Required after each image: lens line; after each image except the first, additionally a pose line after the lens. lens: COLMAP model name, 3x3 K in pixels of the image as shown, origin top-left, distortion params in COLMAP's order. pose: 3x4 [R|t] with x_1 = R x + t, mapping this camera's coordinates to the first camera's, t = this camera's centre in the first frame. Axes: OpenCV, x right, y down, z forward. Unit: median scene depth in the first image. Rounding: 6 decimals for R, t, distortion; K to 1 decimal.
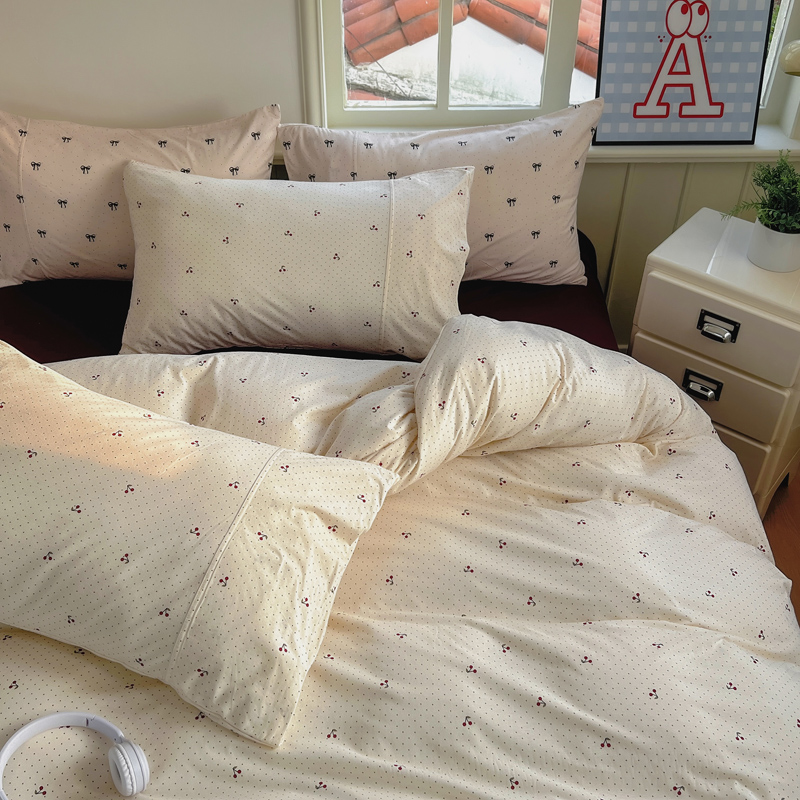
lens RADIAL K [[958.0, 0, 398.1], [0, 958.0, 416.2], [0, 0, 1]] dist [0.119374, -0.303937]
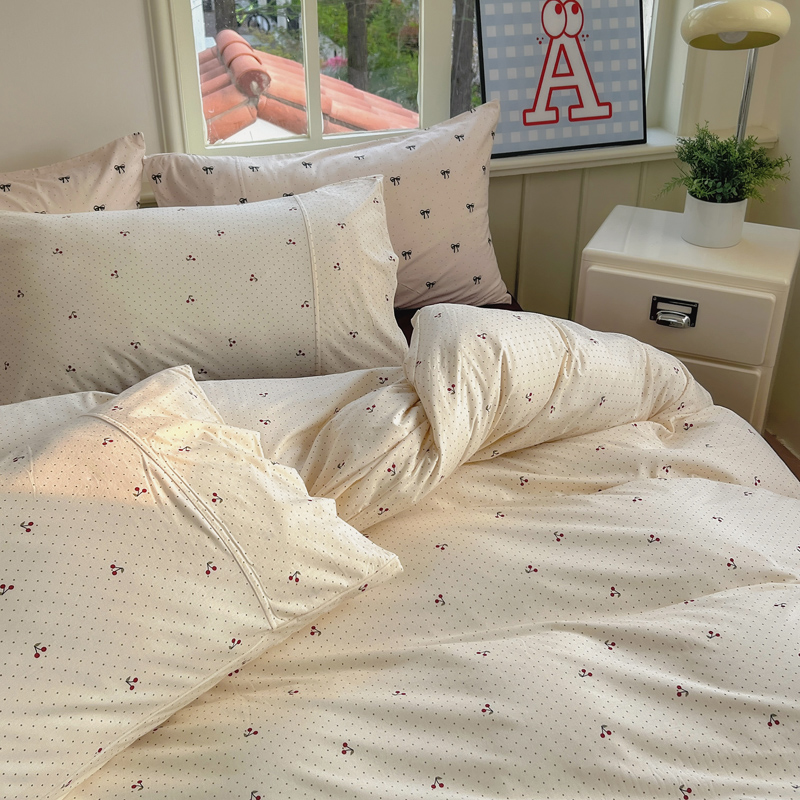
lens RADIAL K [[1055.8, 0, 408.7], [0, 1055.8, 406.1], [0, 0, 1]] dist [0.148290, -0.447304]
pose [[0.964081, -0.138748, 0.226487, -0.145503], [0.175625, 0.972700, -0.151694, 0.098559], [-0.199256, 0.186022, 0.962129, 0.092108]]
